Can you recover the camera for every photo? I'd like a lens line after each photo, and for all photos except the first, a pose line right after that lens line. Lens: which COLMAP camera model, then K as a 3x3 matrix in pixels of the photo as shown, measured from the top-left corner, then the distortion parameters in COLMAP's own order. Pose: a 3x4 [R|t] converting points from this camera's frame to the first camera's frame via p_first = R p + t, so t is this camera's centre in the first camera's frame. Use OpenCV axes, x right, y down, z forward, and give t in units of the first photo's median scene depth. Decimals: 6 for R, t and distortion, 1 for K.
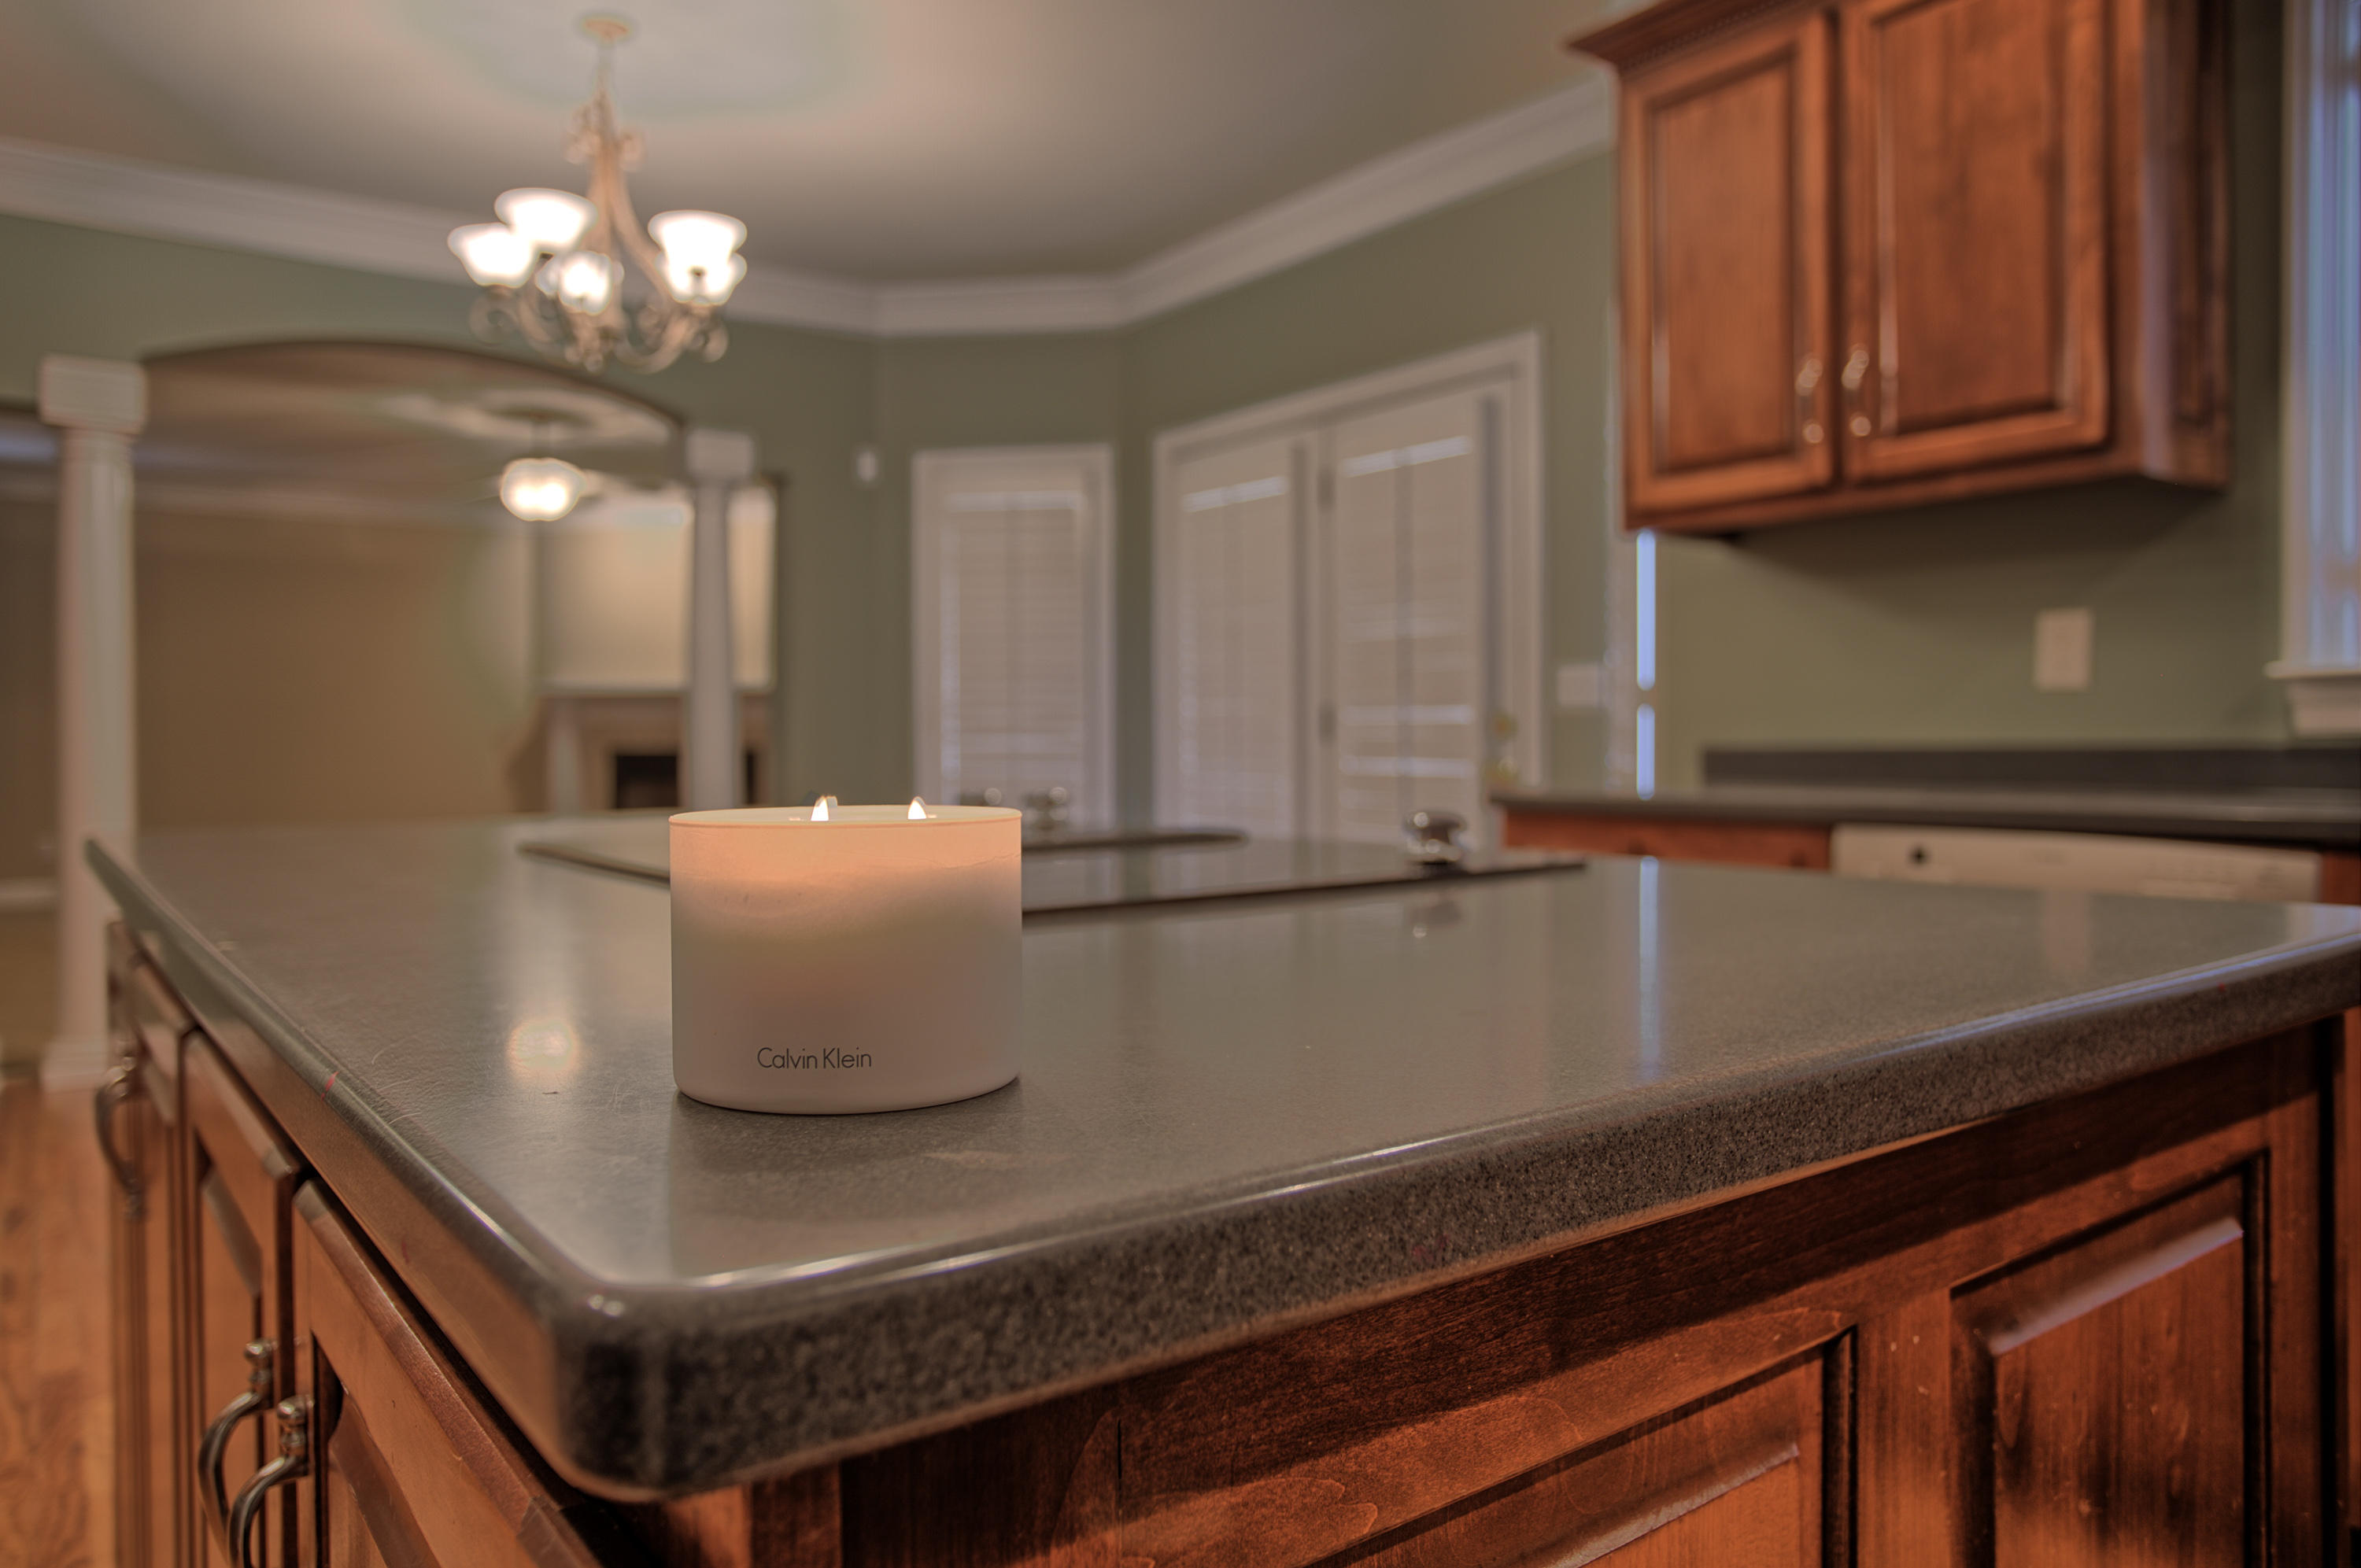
lens RADIAL K [[1590.6, 0, 1162.4], [0, 1590.6, 769.1], [0, 0, 1]] dist [-0.025638, 0.000886]
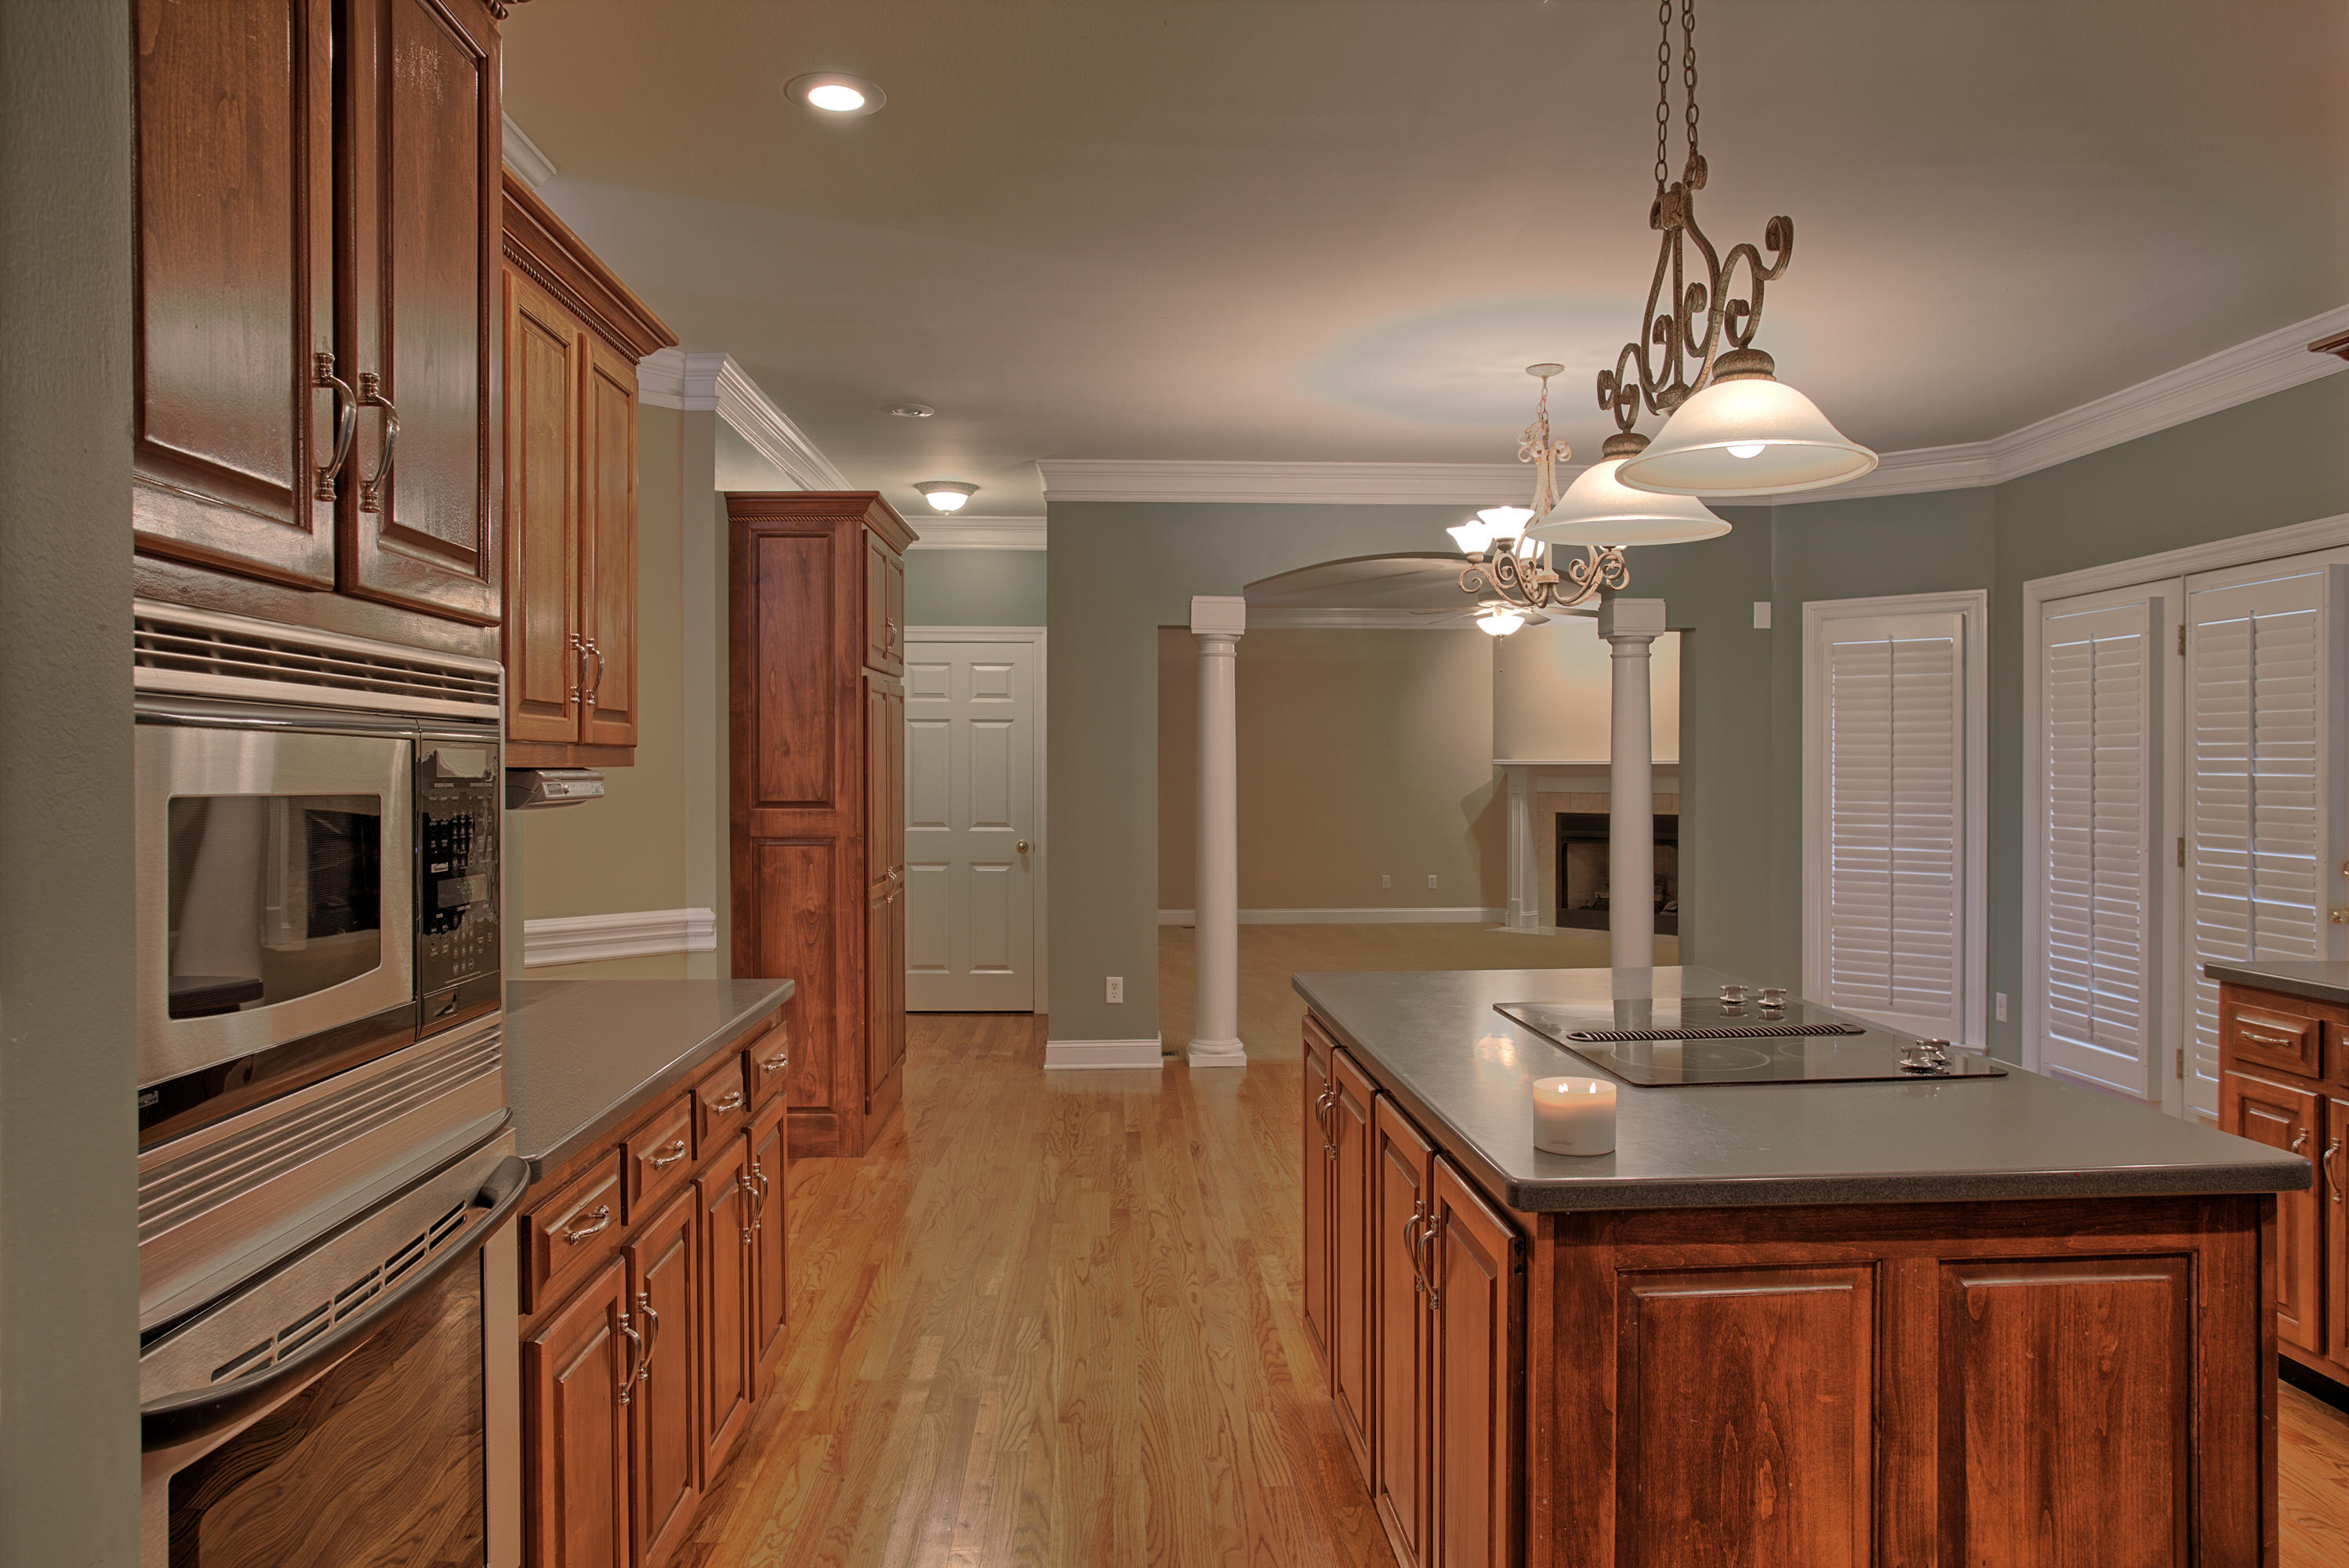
lens RADIAL K [[1582.7, 0, 1163.4], [0, 1582.7, 789.5], [0, 0, 1]] dist [-0.025638, 0.000886]
pose [[0.835111, 0.009129, -0.550006, 0.114929], [-0.008401, 0.999957, 0.003841, -0.073526], [0.550017, 0.001413, 0.835152, -0.300443]]
